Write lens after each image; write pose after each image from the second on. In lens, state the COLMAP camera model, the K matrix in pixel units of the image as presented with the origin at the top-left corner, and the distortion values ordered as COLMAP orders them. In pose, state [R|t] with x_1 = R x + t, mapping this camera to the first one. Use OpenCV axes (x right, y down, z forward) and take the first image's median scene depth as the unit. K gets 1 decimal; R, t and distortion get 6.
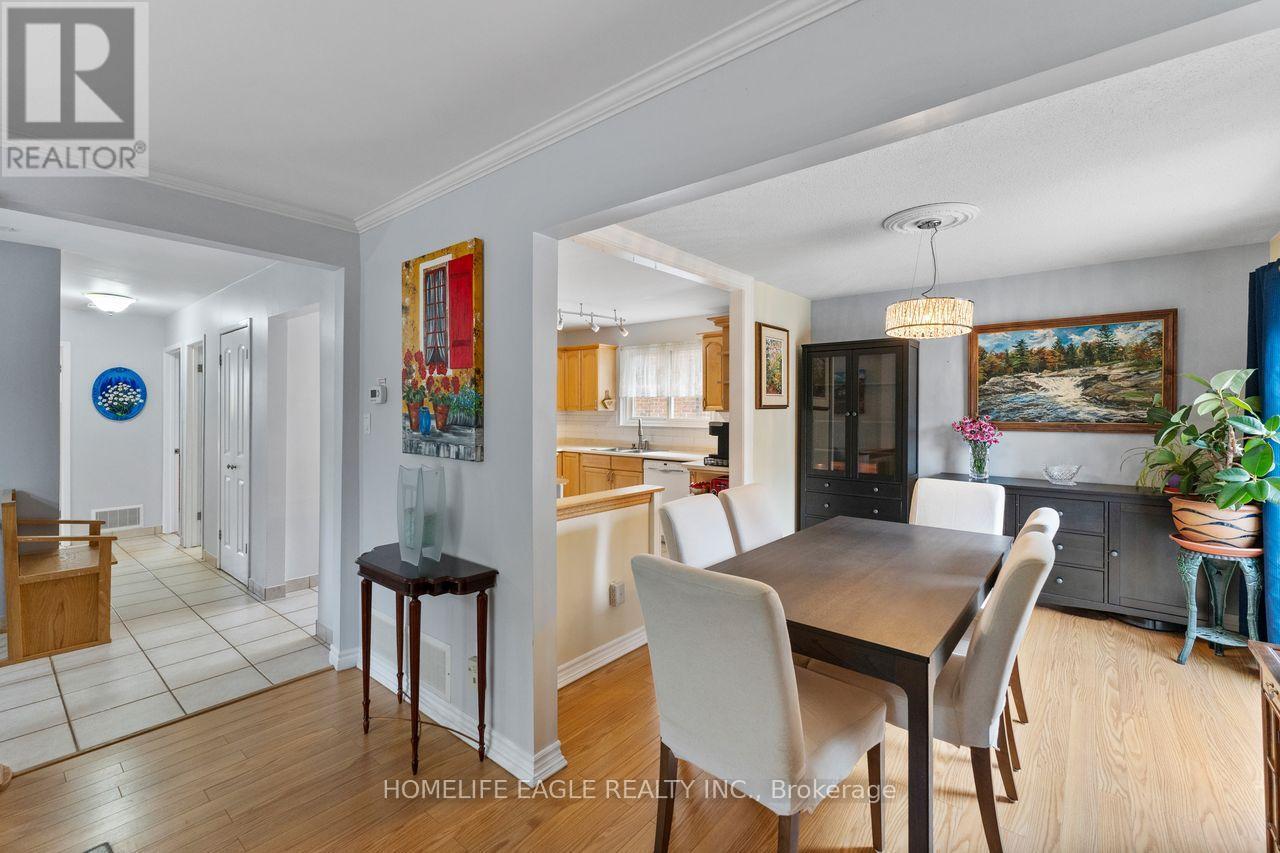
lens RADIAL K [[550.5, 0, 639.9], [0, 550.5, 408.1], [0, 0, 1]] dist [0.000019, 0.000021]
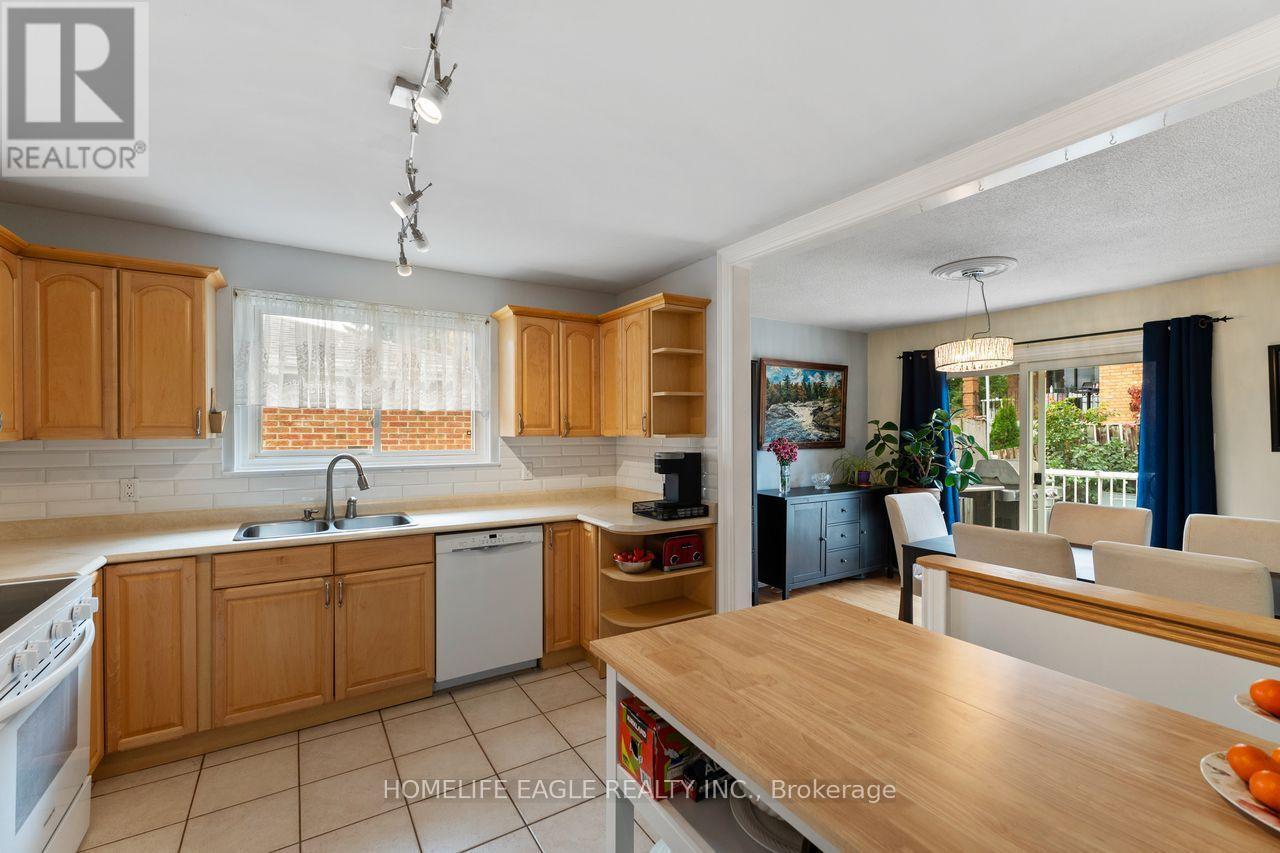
lens RADIAL K [[541.7, 0, 642.0], [0, 541.7, 433.9], [0, 0, 1]] dist [0.001678, 0.000266]
pose [[0.302632, -0.006607, 0.953085, -0.539321], [-0.000133, 0.999976, 0.006974, -0.001474], [-0.953107, -0.002237, 0.302624, 0.919665]]
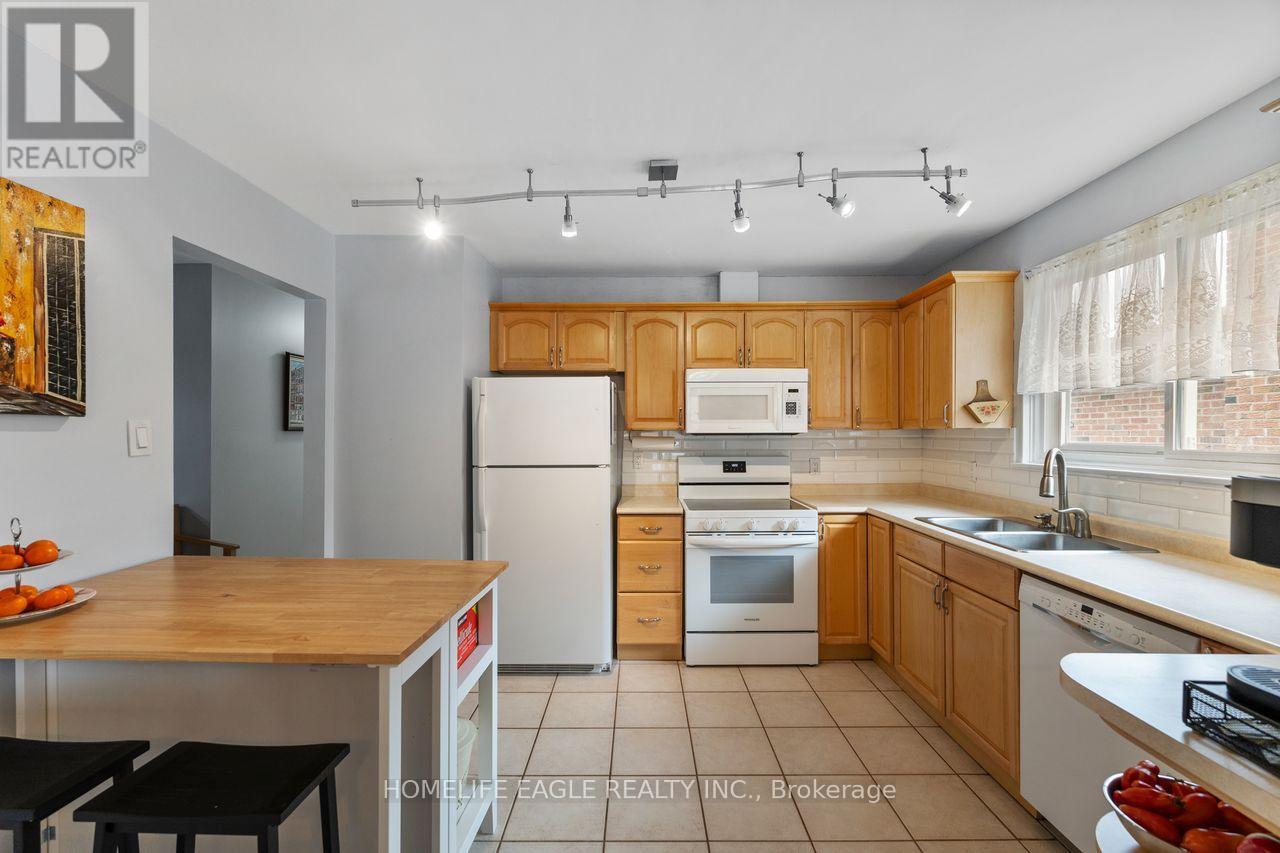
lens RADIAL K [[541.7, 0, 642.0], [0, 541.7, 433.9], [0, 0, 1]] dist [0.001678, 0.000266]
pose [[0.634848, 0.000215, -0.772637, 0.154577], [0.001993, 0.999996, 0.001916, 0.013459], [0.772634, -0.002756, 0.634845, 0.843936]]
